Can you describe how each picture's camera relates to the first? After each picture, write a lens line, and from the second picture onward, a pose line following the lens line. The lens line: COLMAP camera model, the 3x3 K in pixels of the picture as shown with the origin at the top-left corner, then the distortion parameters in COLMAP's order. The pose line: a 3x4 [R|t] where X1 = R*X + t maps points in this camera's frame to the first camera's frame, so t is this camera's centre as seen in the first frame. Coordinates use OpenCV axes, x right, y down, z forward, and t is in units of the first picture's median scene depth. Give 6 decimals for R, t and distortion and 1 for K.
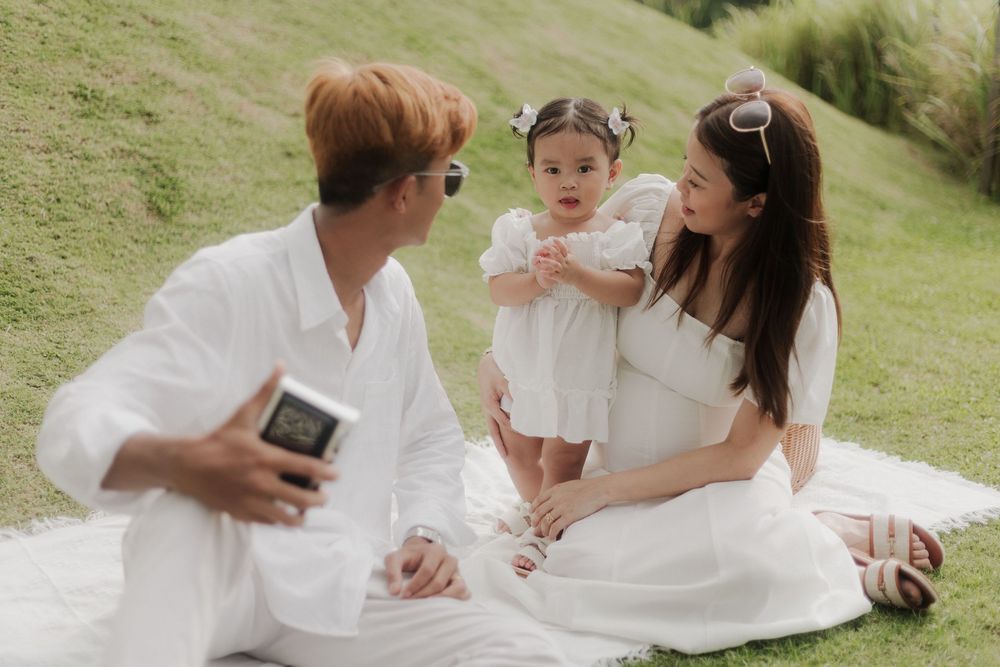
lens RADIAL K [[1576.5, 0, 534.4], [0, 1576.5, 316.0], [0, 0, 1]] dist [-0.026013, 0.000000]
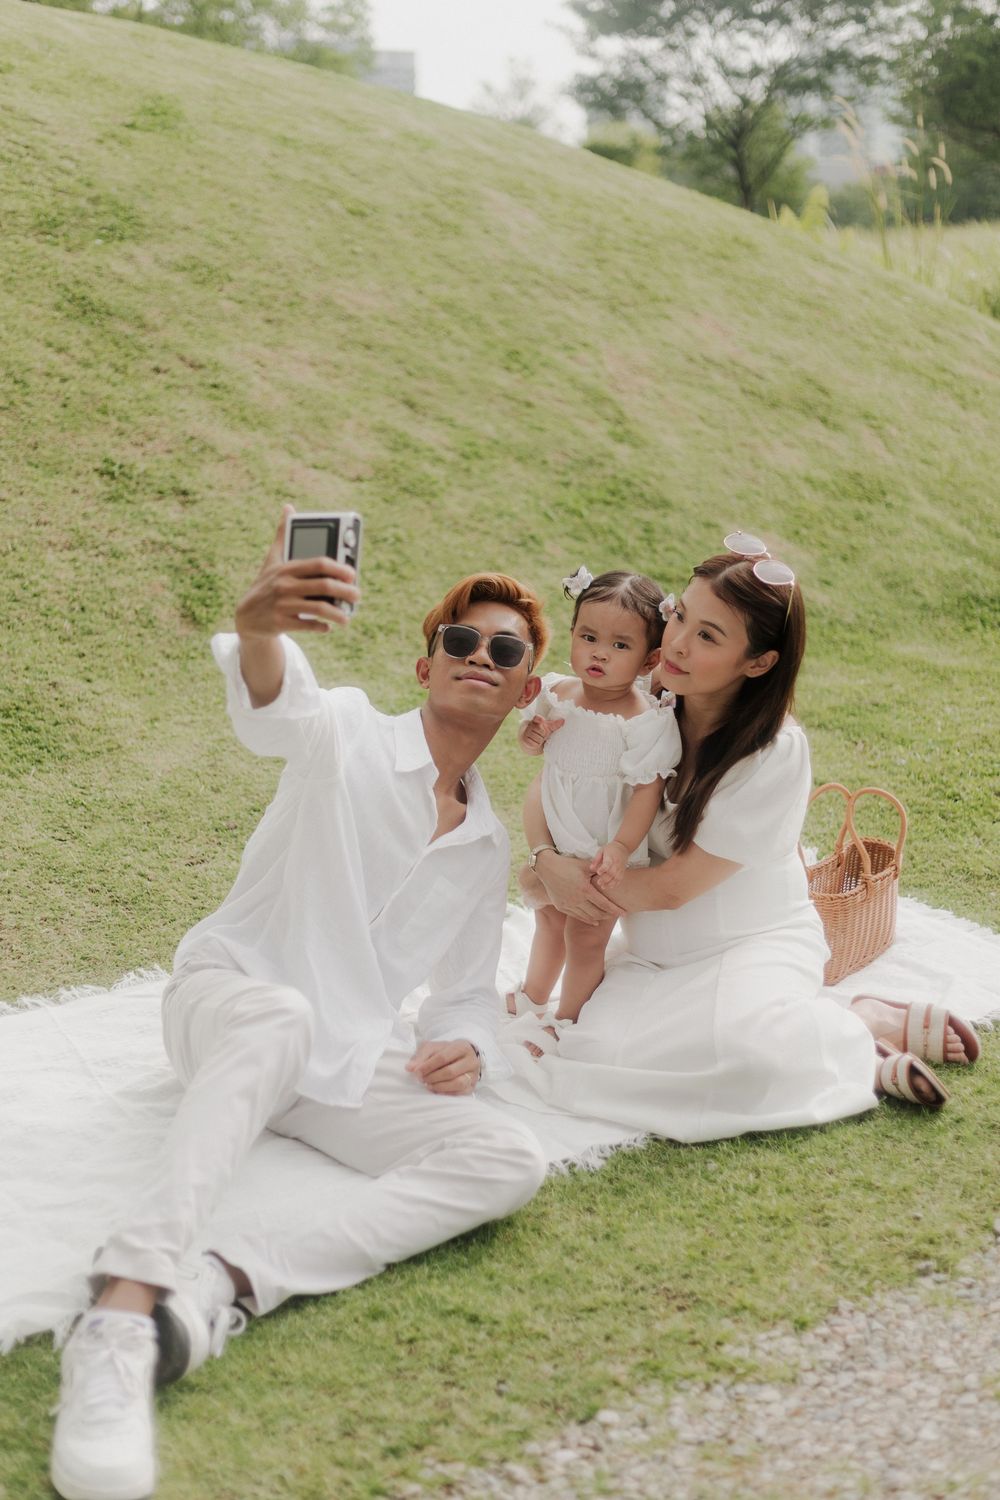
lens RADIAL K [[2364.7, 0, 498.1], [0, 2364.7, 746.6], [0, 0, 1]] dist [-0.026013, 0.000000]
pose [[0.992860, 0.016736, -0.118106, 0.092205], [-0.009326, 0.997969, 0.063012, -0.082100], [0.118921, -0.061461, 0.991000, -0.309976]]
